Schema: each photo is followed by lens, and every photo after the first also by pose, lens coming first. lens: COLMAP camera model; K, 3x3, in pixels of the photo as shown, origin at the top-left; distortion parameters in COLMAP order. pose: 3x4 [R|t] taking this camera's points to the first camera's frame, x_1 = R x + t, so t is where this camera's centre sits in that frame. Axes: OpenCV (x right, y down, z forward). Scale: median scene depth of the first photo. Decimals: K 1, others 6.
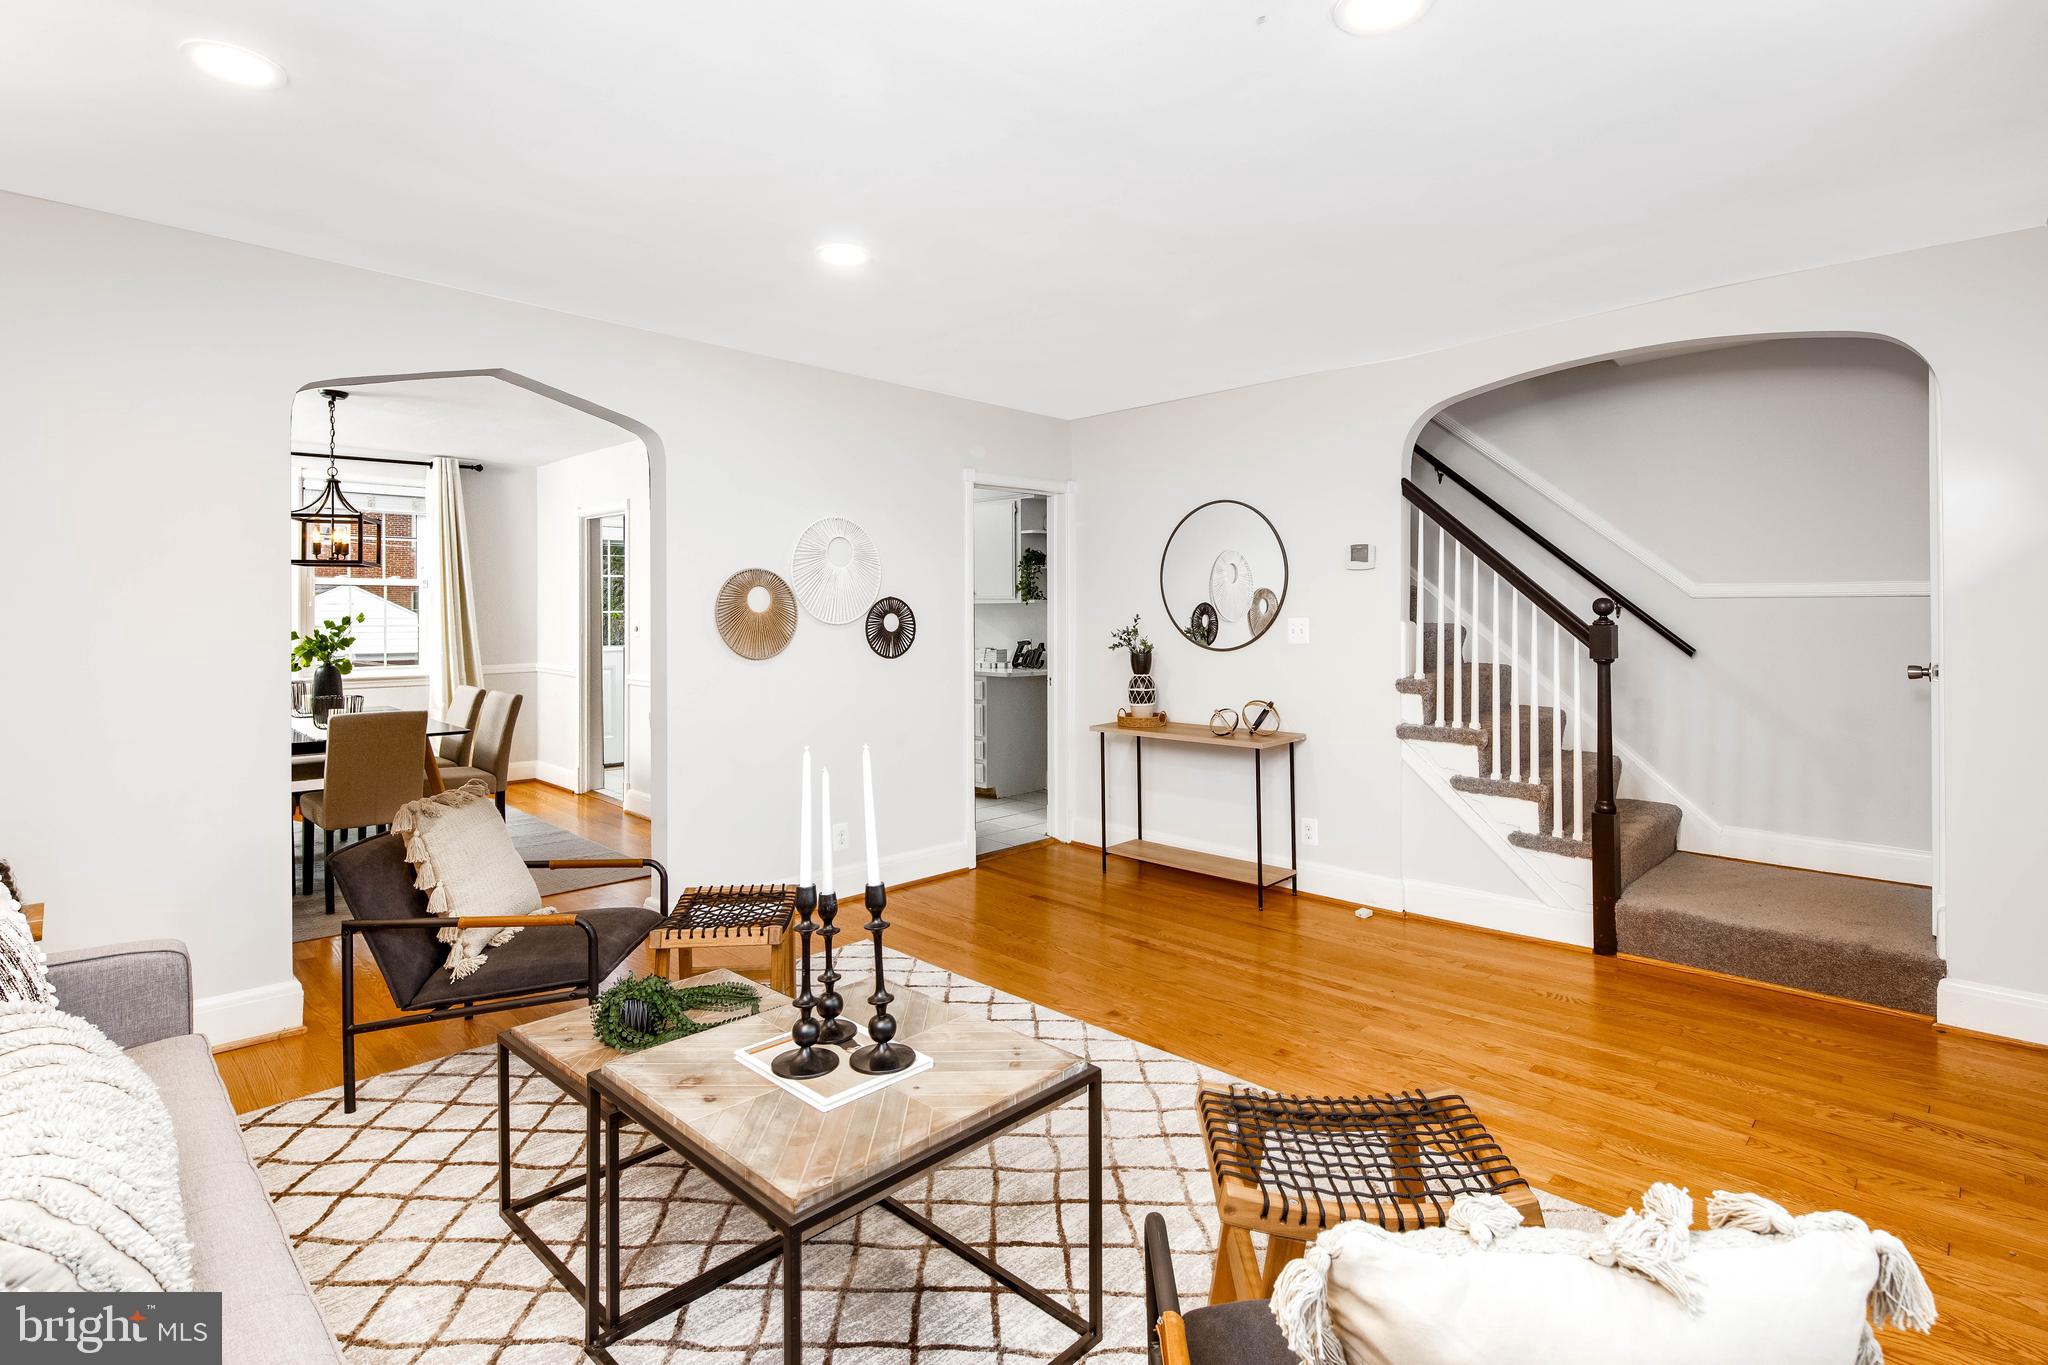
lens RADIAL K [[1009.8, 0, 1021.2], [0, 1009.8, 613.7], [0, 0, 1]] dist [0.006045, -0.005655]
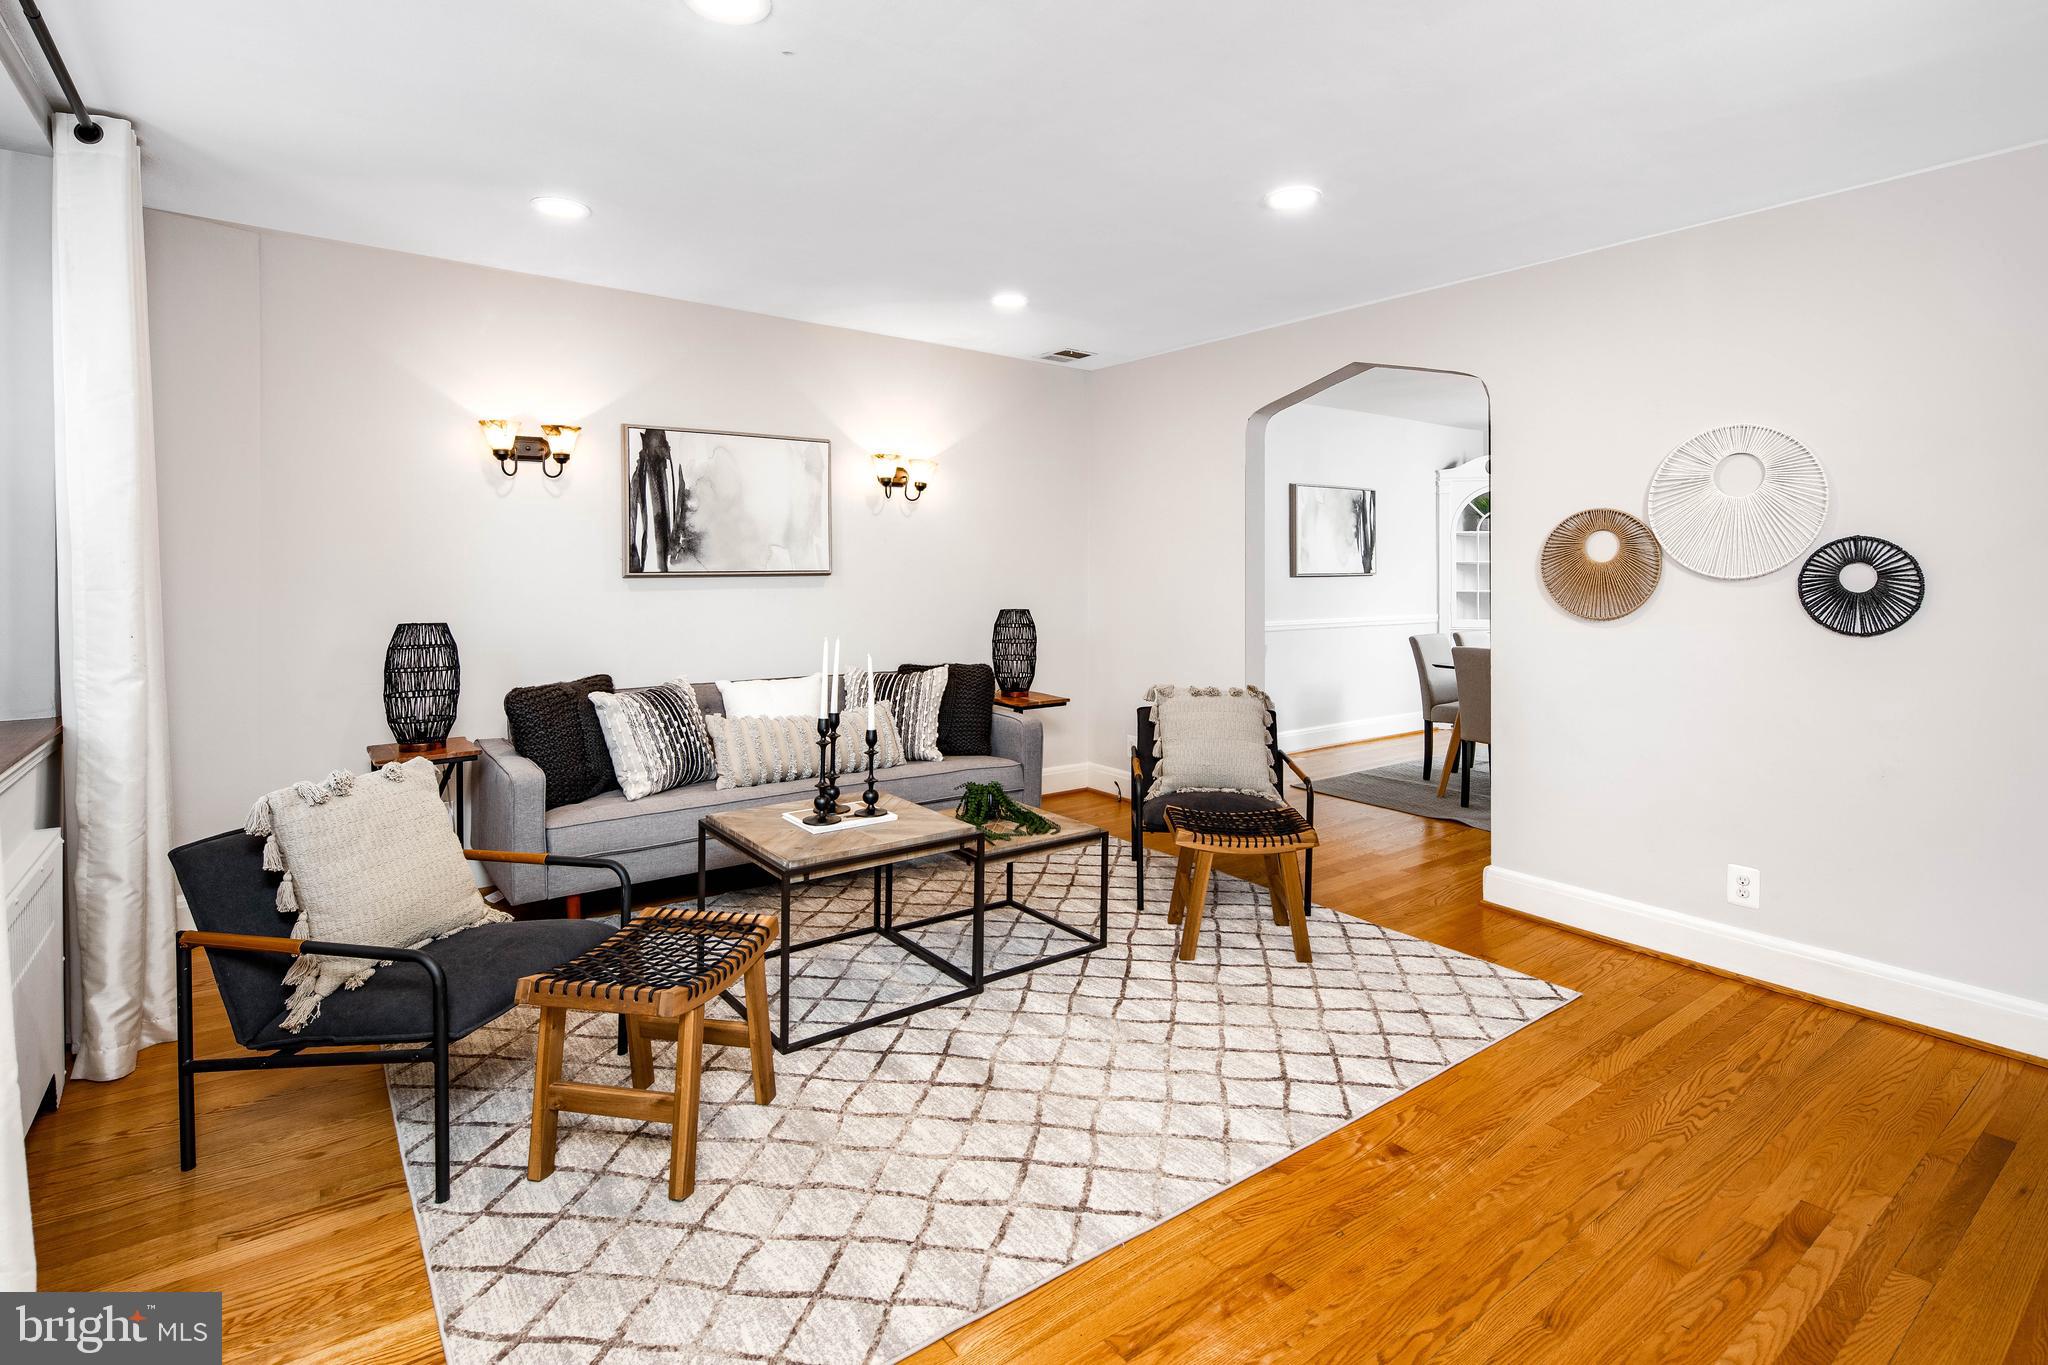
lens RADIAL K [[1009.8, 0, 1039.3], [0, 1009.8, 566.3], [0, 0, 1]] dist [0.006045, -0.005655]
pose [[-0.158415, -0.000914, -0.987372, 0.901101], [-0.001633, 0.999998, -0.000664, 0.004700], [0.987371, 0.001507, -0.158416, 0.977729]]
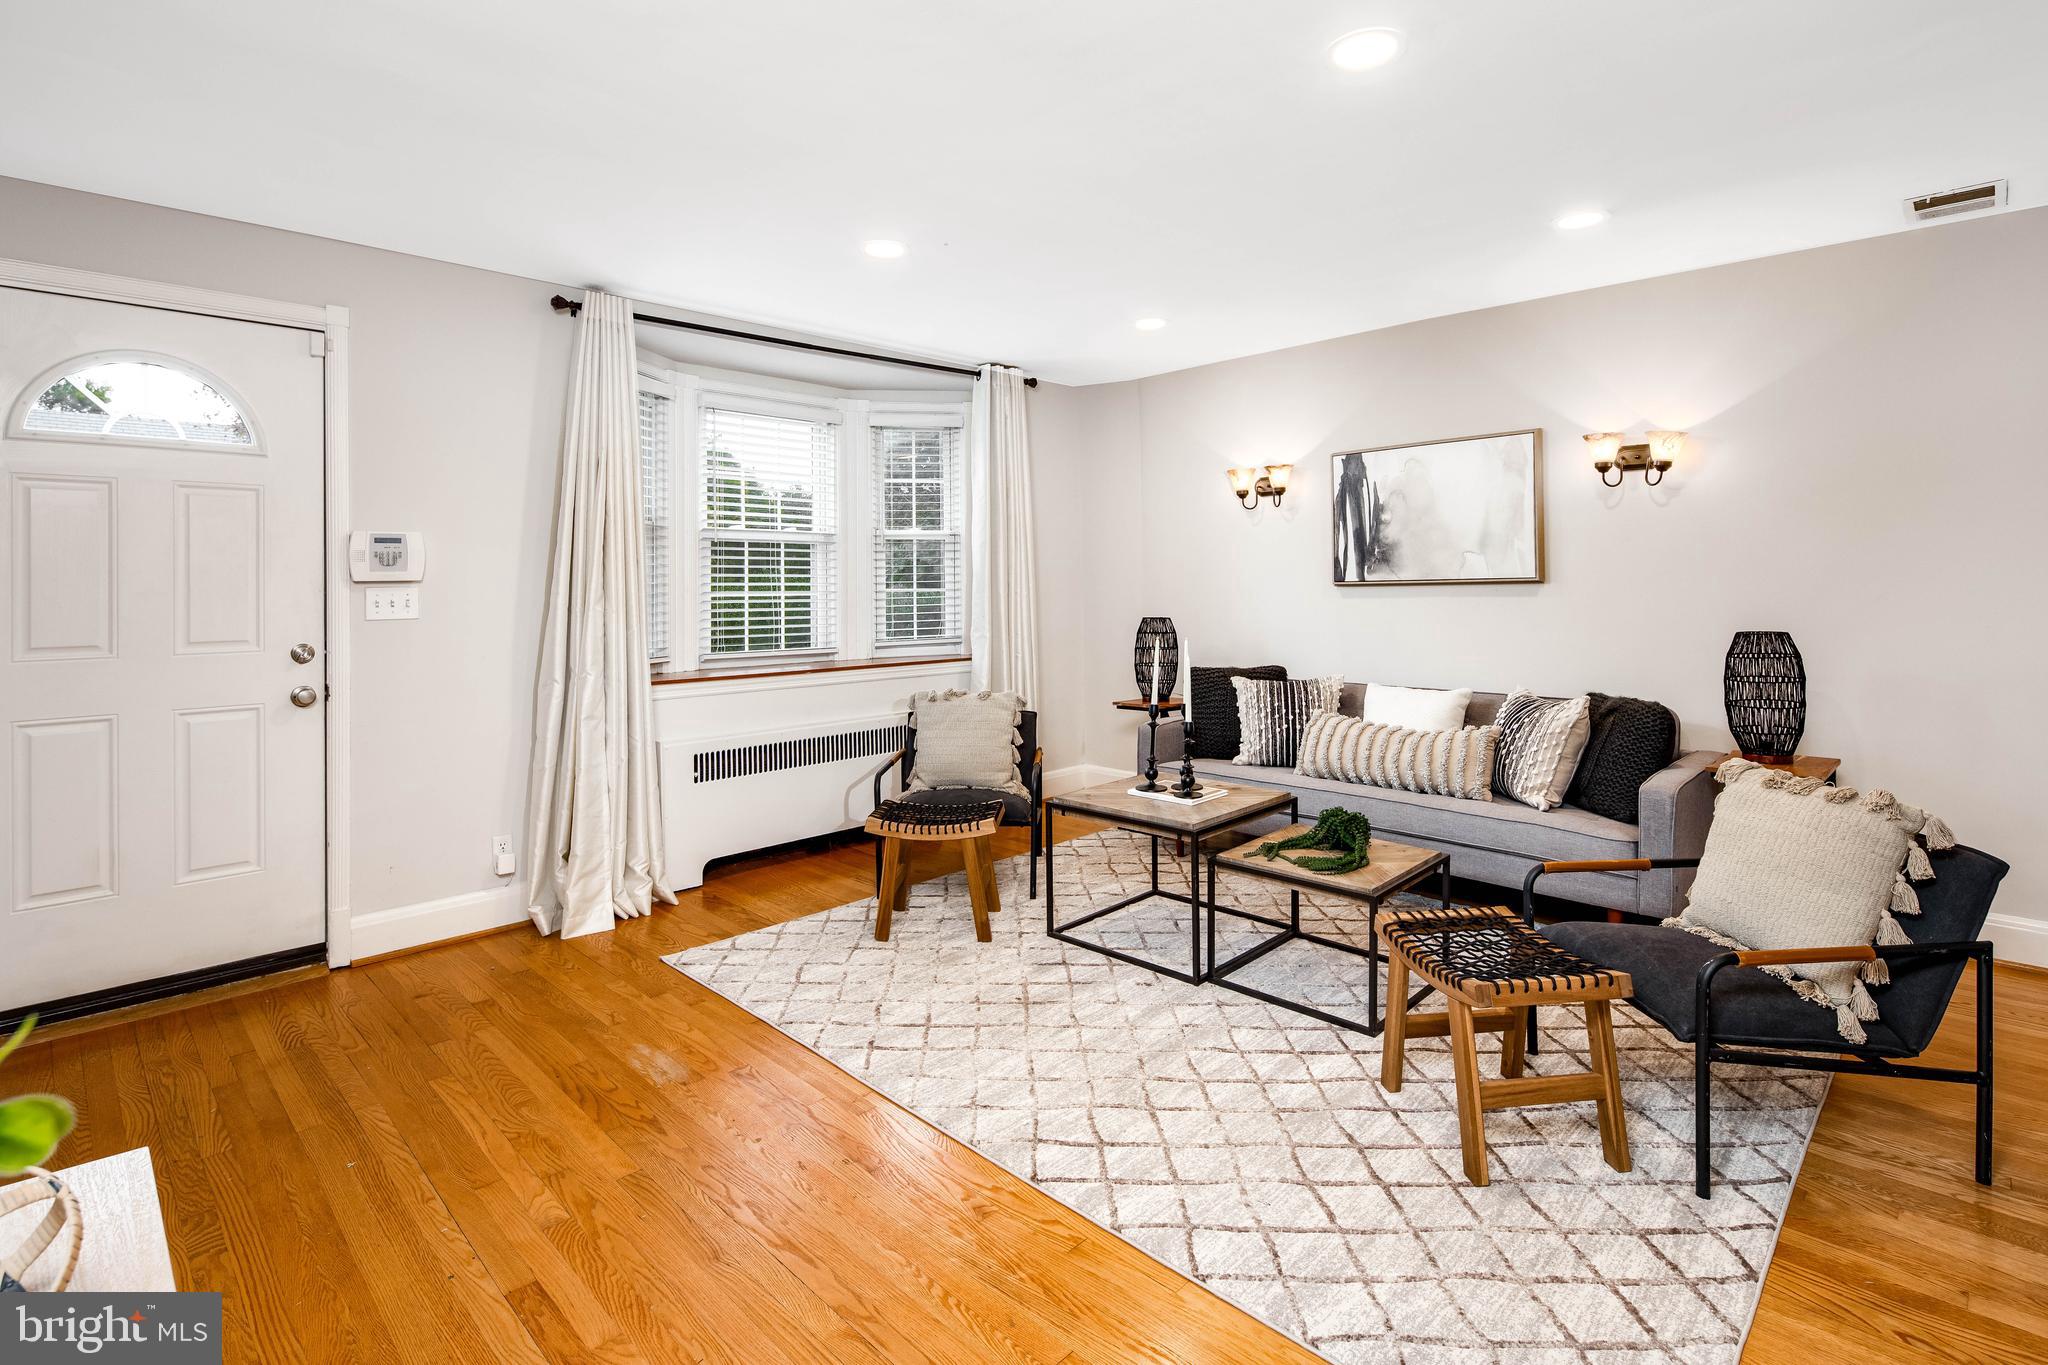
lens RADIAL K [[1009.8, 0, 1022.2], [0, 1009.8, 578.3], [0, 0, 1]] dist [0.006045, -0.005655]
pose [[-0.998870, 0.012706, 0.045787, 0.065439], [0.012380, 0.999896, -0.007380, 0.012534], [-0.045876, -0.006805, -0.998924, 1.797487]]
